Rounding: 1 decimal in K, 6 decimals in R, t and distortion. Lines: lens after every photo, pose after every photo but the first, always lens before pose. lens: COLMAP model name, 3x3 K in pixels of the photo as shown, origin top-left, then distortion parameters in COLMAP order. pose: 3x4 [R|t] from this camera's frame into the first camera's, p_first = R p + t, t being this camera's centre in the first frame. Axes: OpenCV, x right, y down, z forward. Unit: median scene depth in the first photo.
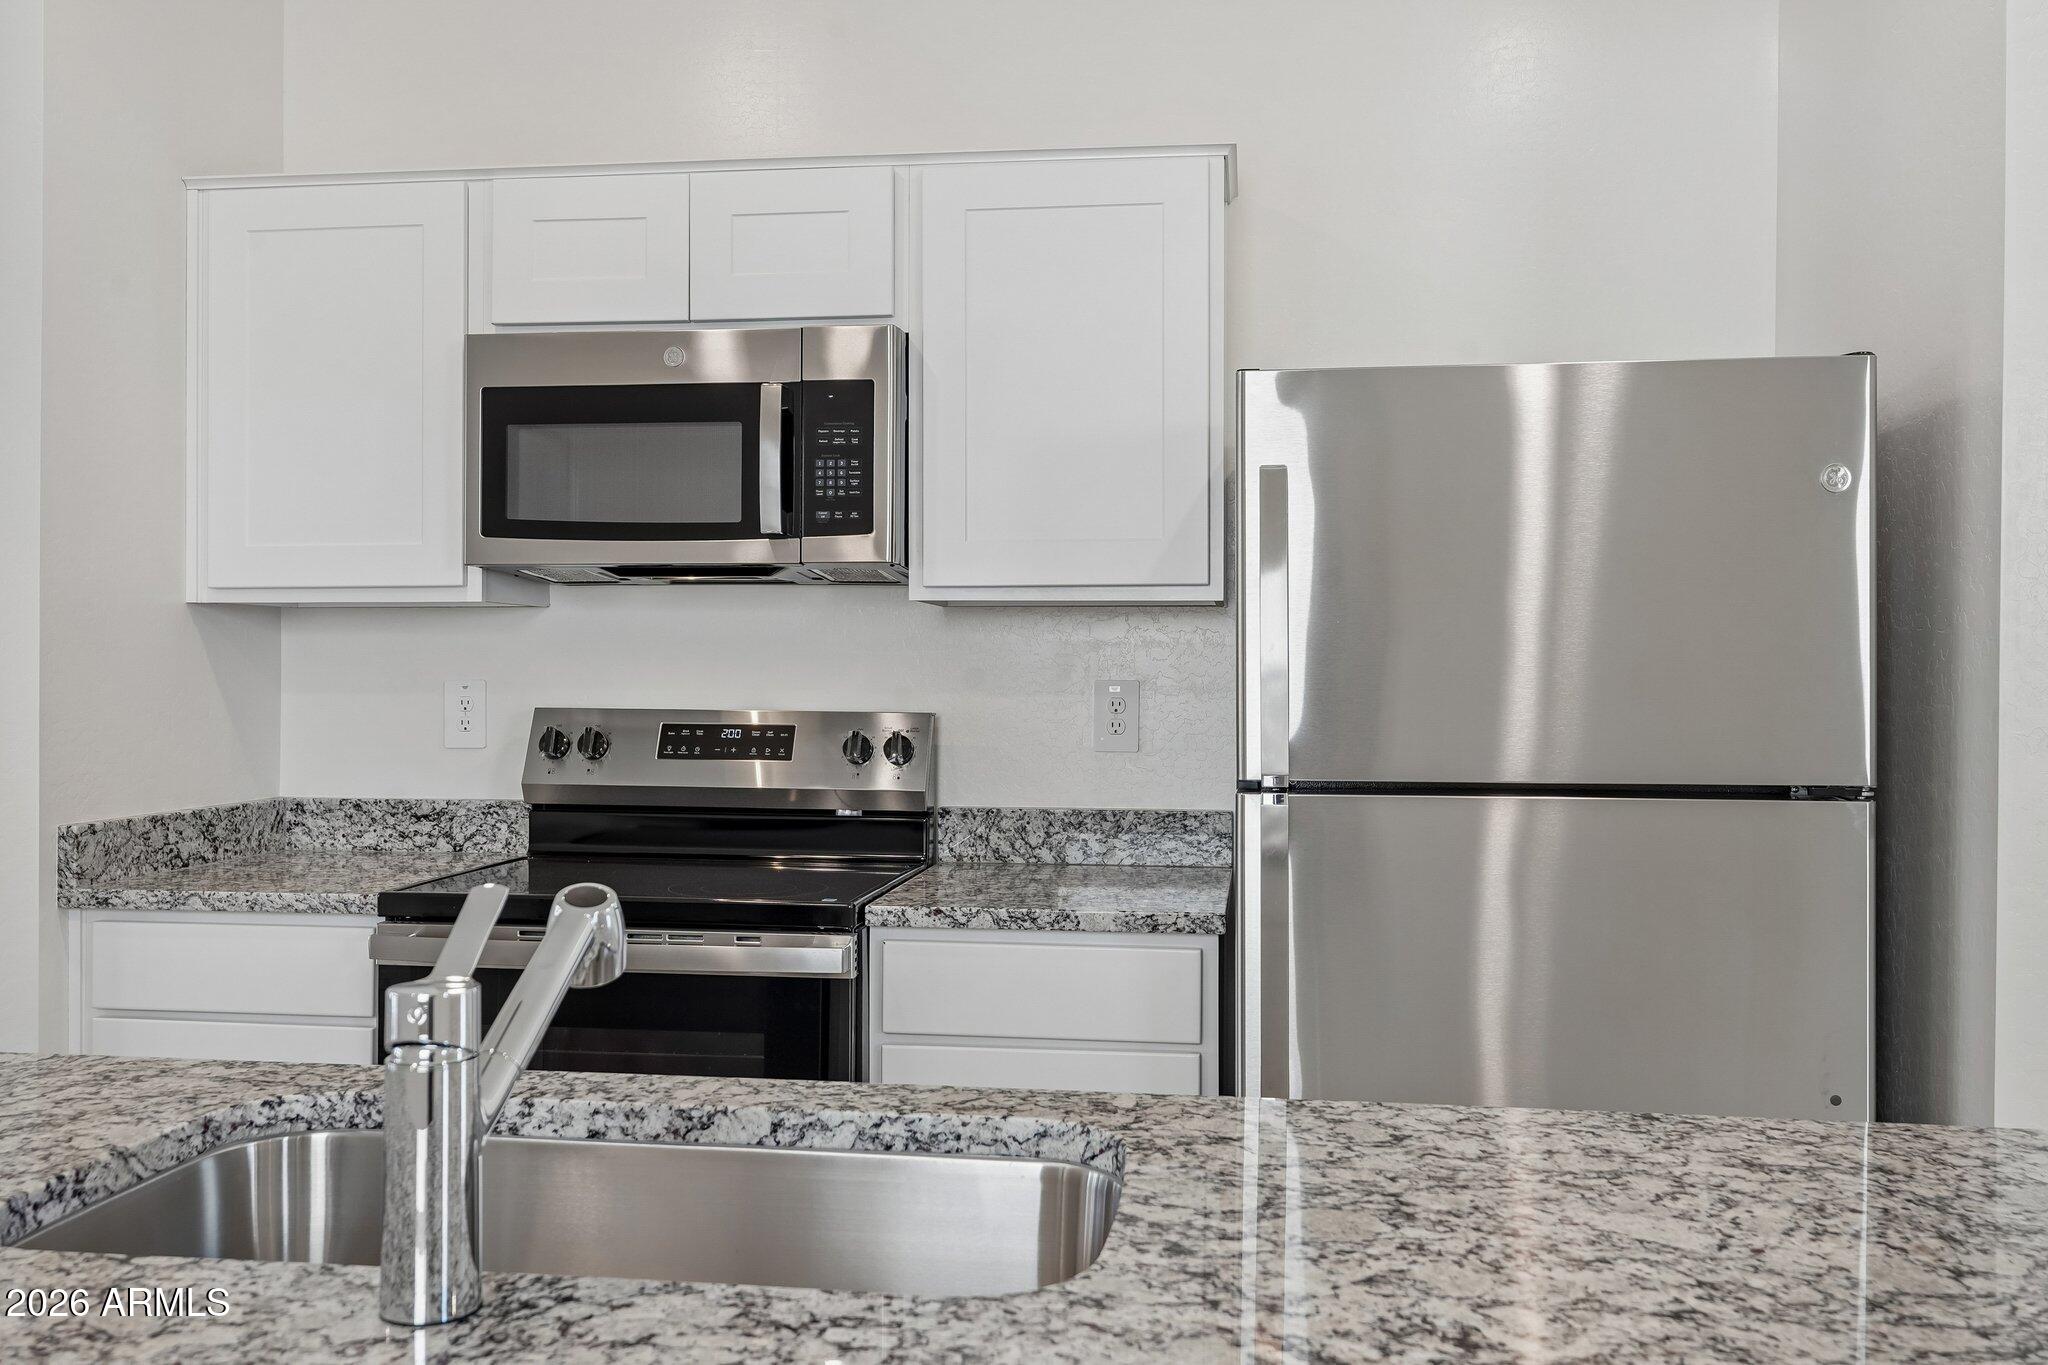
lens RADIAL K [[1802.7, 0, 1024.0], [0, 1802.7, 682.5], [0, 0, 1]] dist [0.010755, 0.003713]
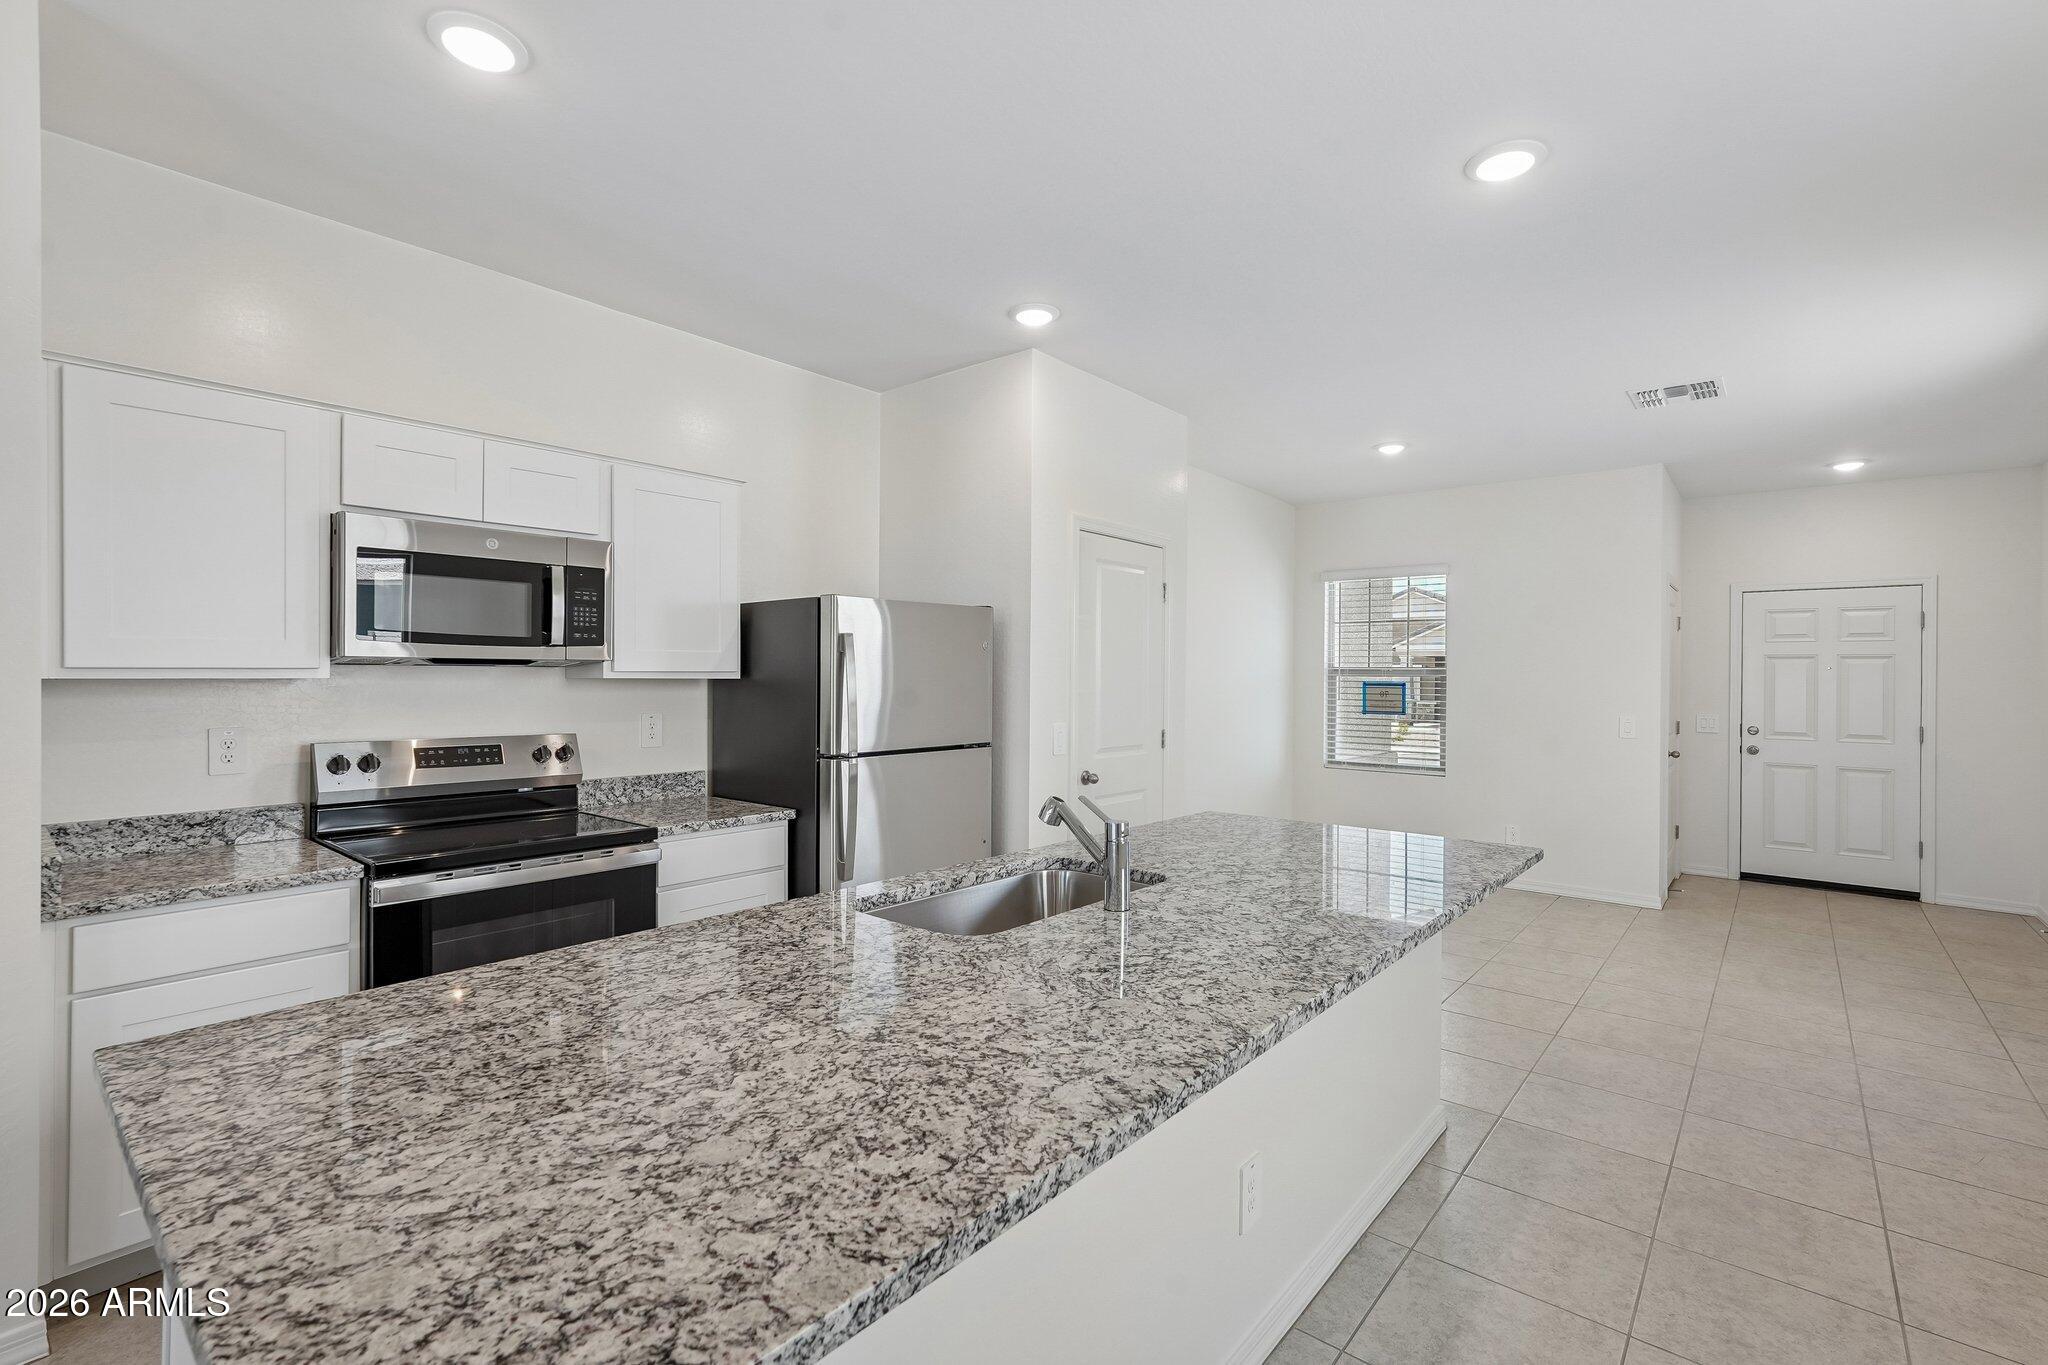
lens RADIAL K [[929.2, 0, 1024.0], [0, 929.2, 682.5], [0, 0, 1]] dist [0.001762, 0.000710]
pose [[0.526142, -0.006211, 0.850374, -0.665492], [0.008518, 0.999962, 0.002033, -0.037064], [-0.850354, 0.006174, 0.526175, 0.056541]]
